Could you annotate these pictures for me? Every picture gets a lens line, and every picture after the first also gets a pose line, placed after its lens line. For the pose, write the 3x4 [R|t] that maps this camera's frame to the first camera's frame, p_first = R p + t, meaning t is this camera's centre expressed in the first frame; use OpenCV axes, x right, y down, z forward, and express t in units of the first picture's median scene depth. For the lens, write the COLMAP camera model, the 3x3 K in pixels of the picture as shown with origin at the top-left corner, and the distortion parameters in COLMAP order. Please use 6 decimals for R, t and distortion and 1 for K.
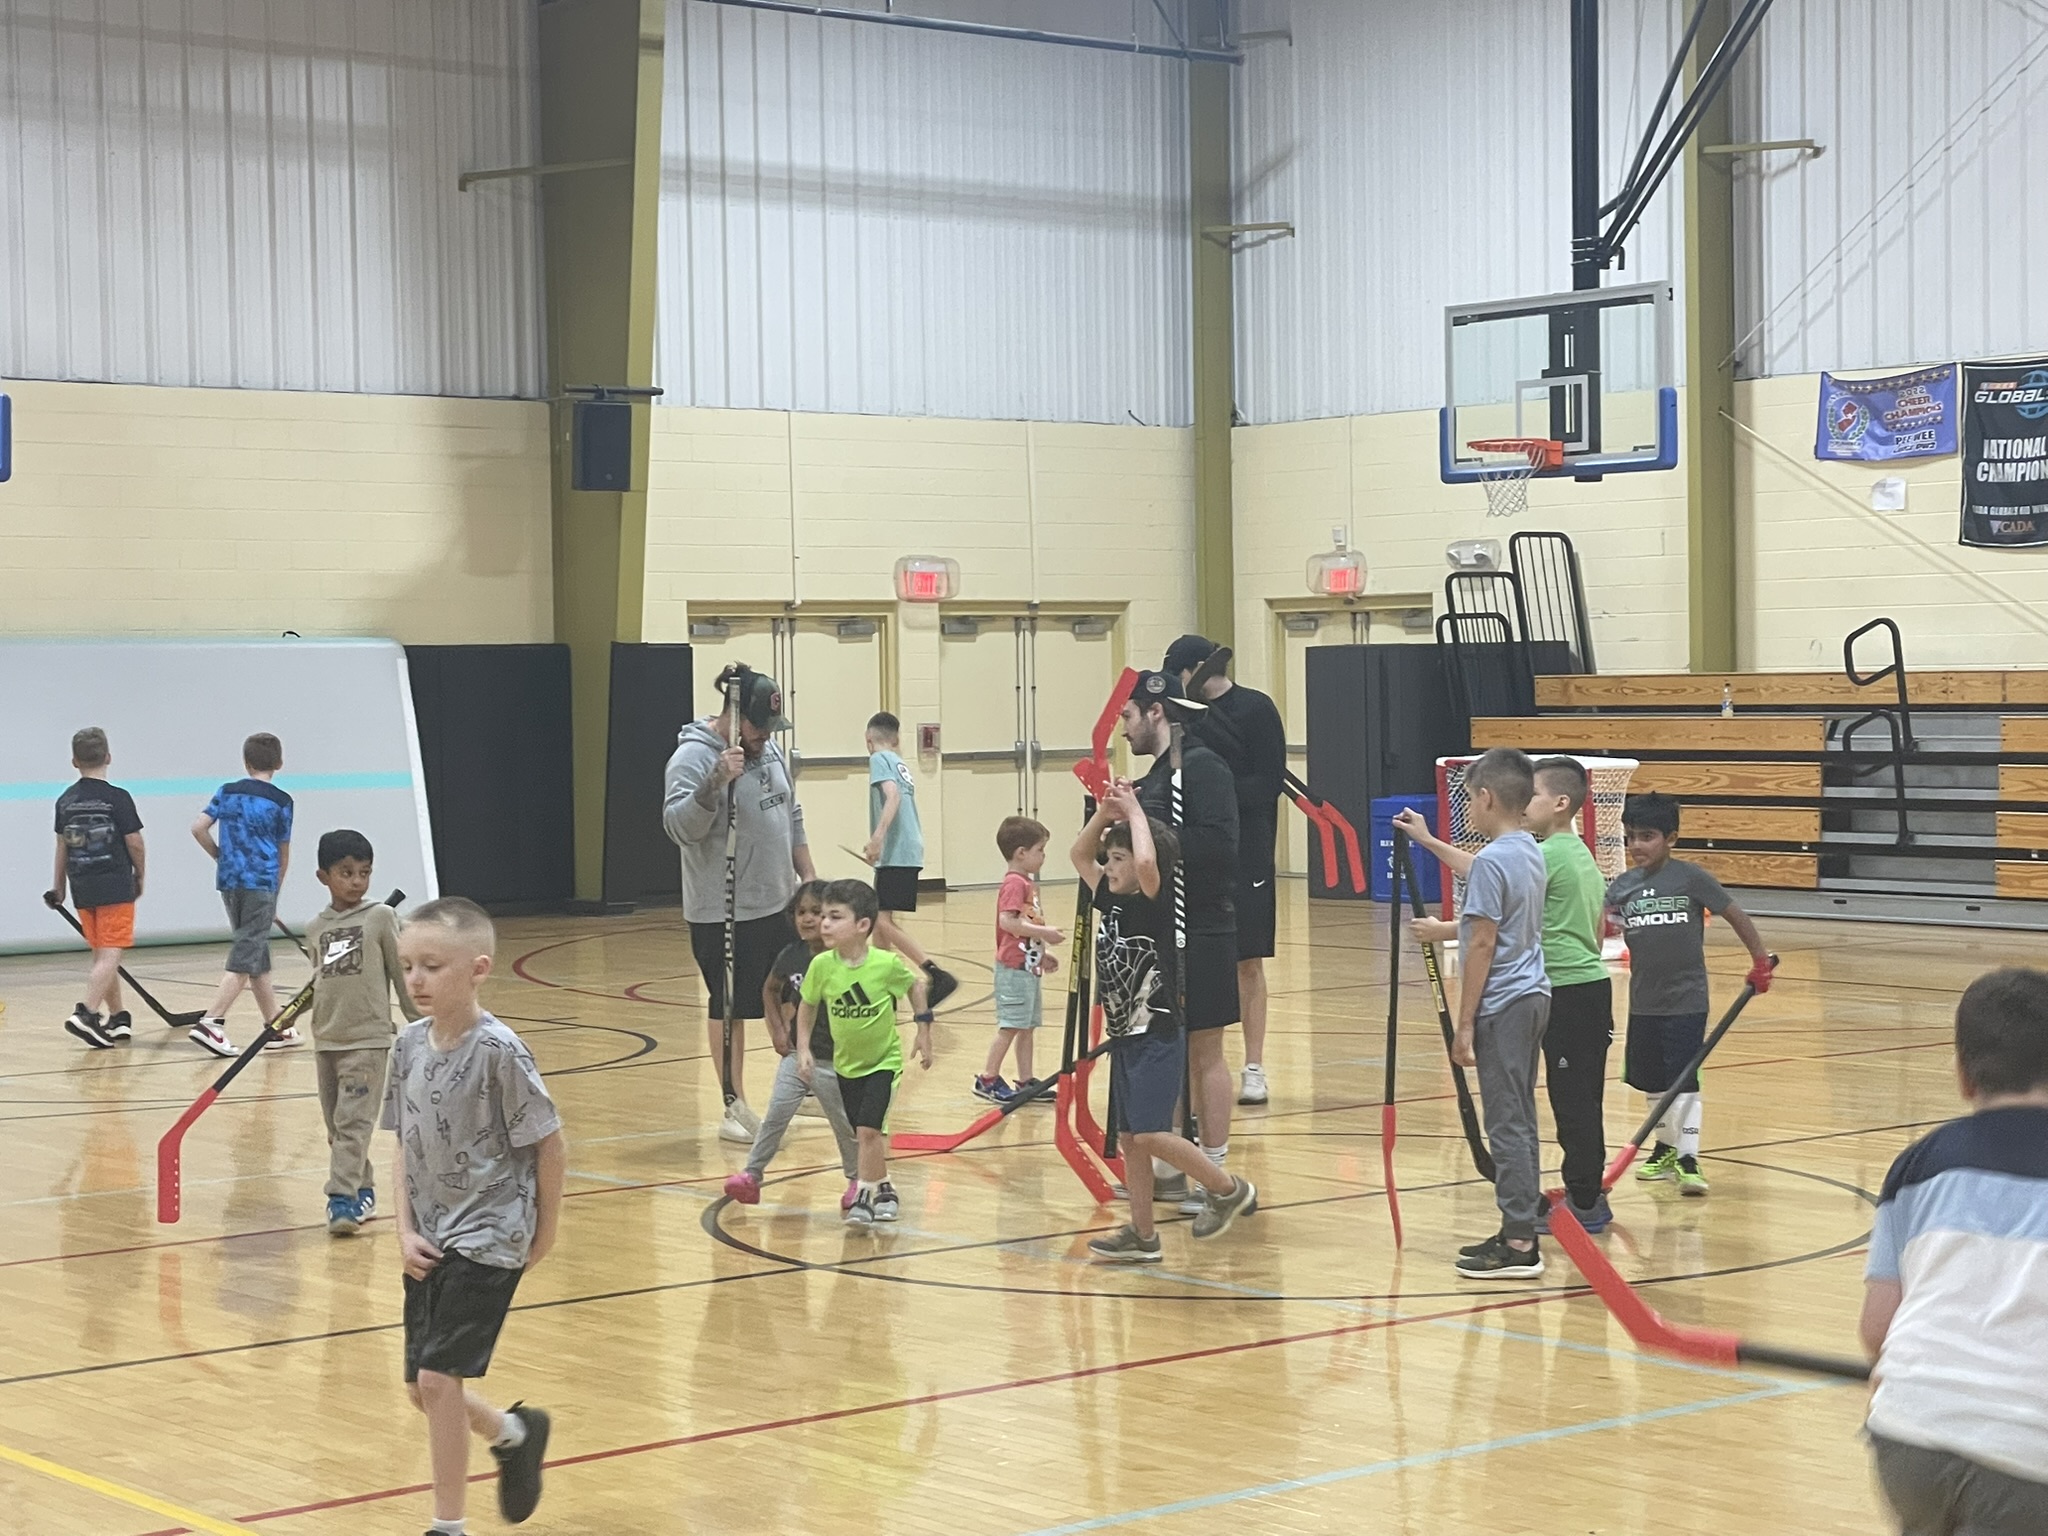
lens RADIAL K [[3969.3, 0, 1043.1], [0, 3969.3, 677.4], [0, 0, 1]] dist [0.219343, 0.000000]
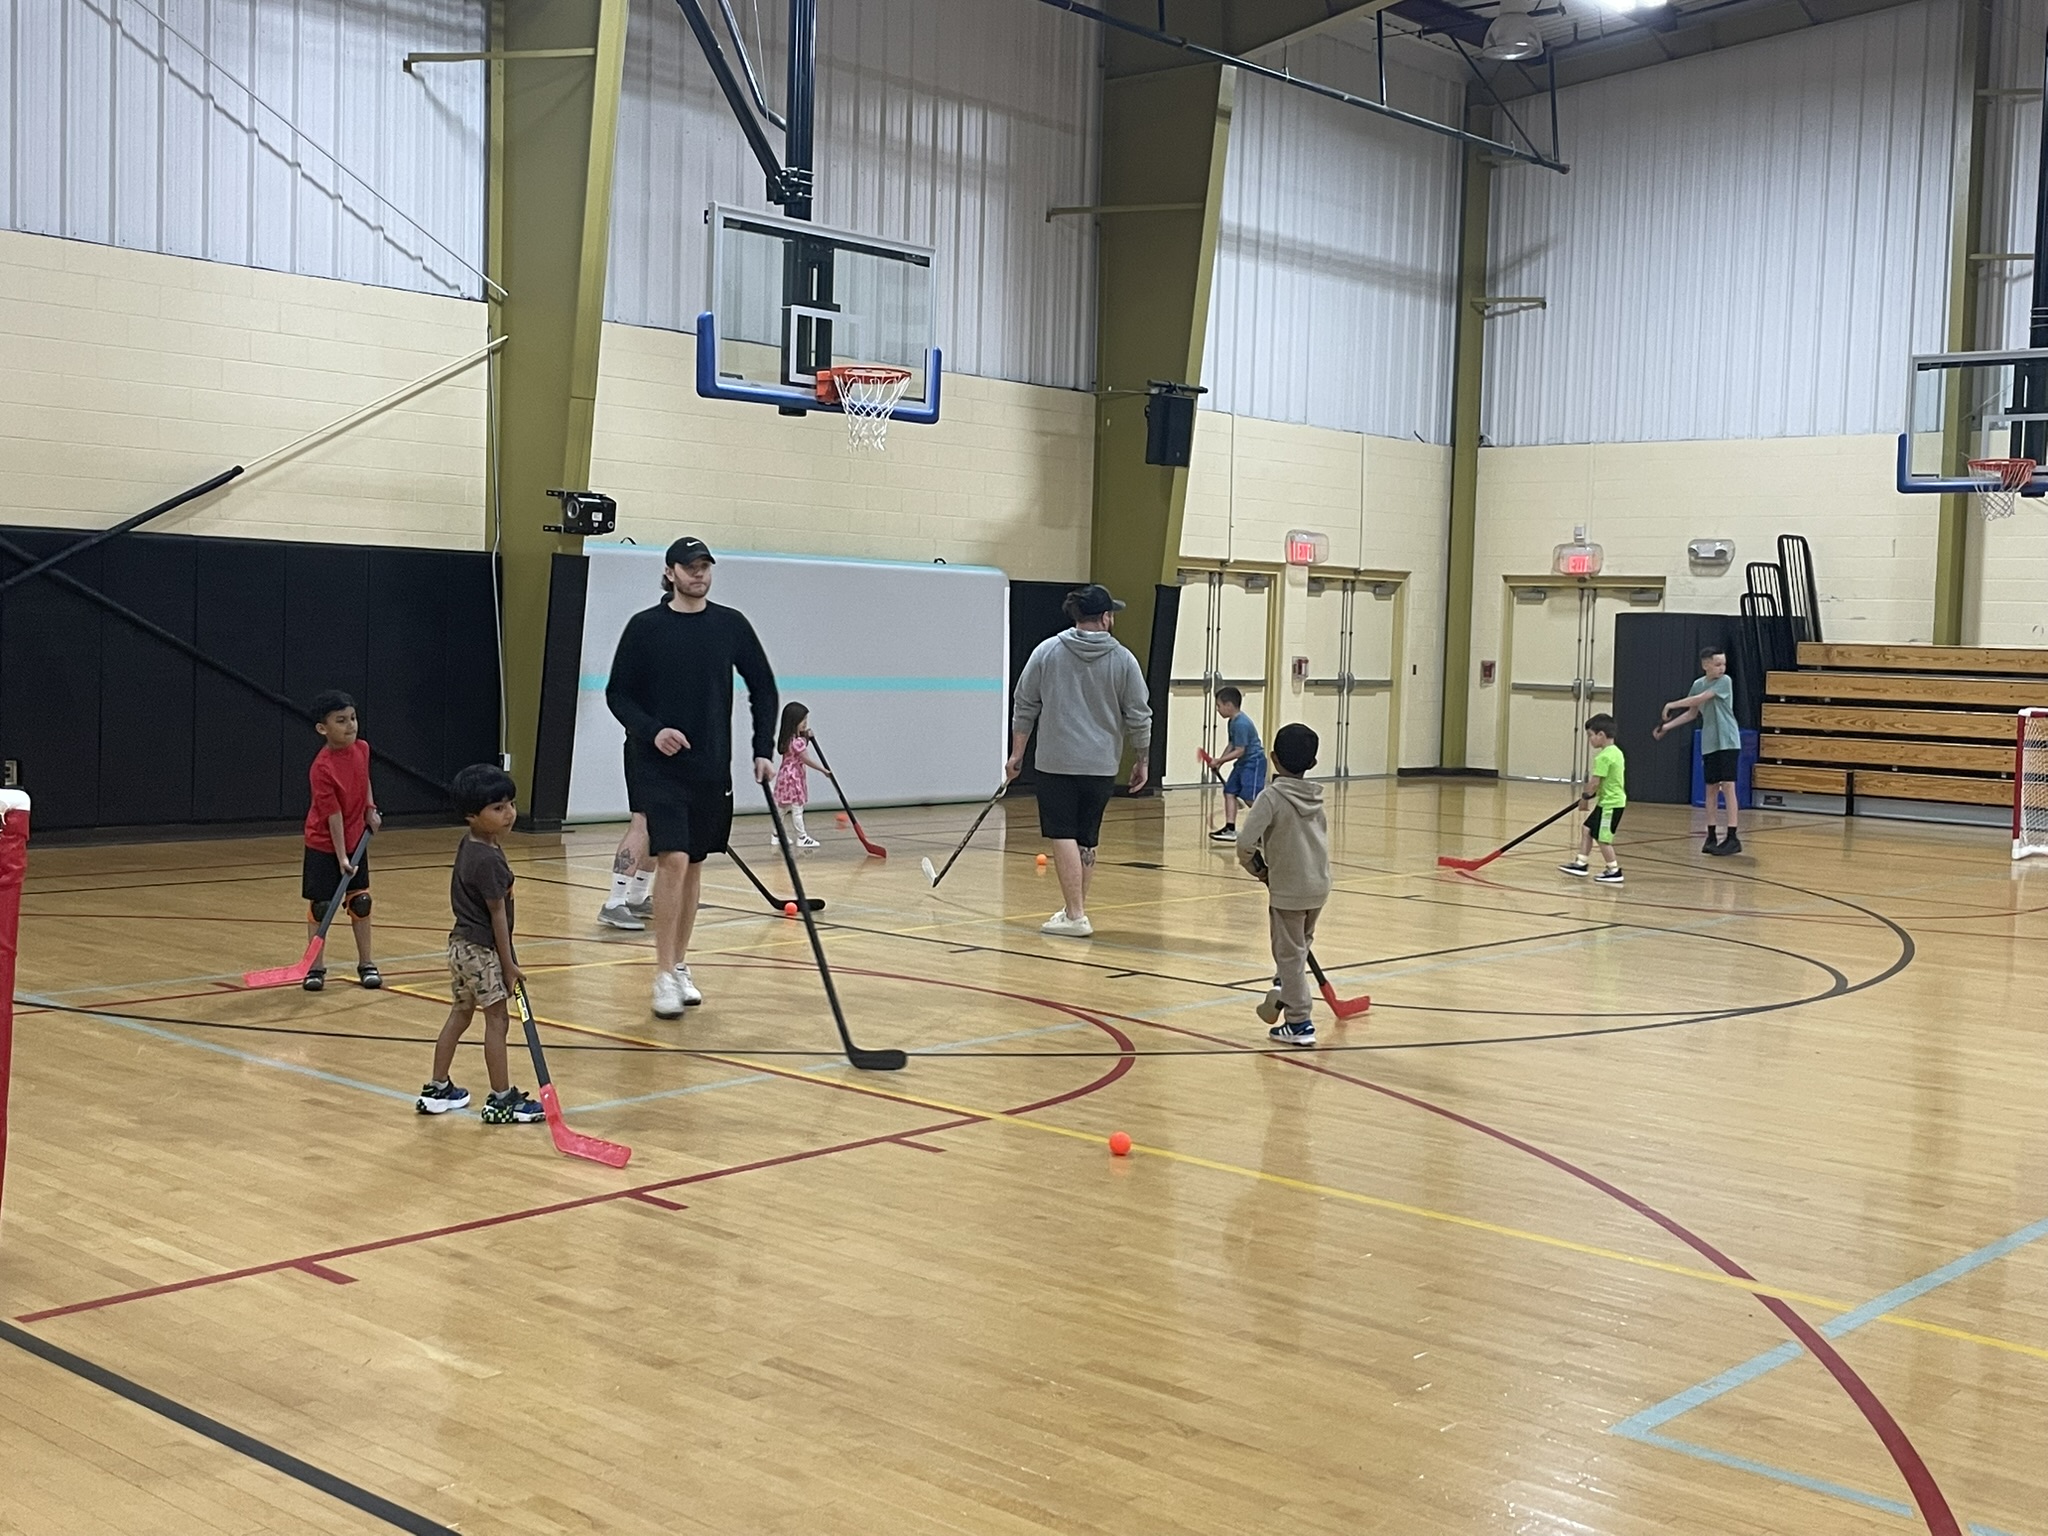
lens RADIAL K [[2311.8, 0, 1035.1], [0, 2311.8, 748.7], [0, 0, 1]] dist [0.043182, 0.000000]
pose [[0.984639, 0.035721, 0.170912, -0.269439], [-0.045419, 0.997552, 0.053176, 0.005554], [-0.168594, -0.060122, 0.983850, 0.272982]]
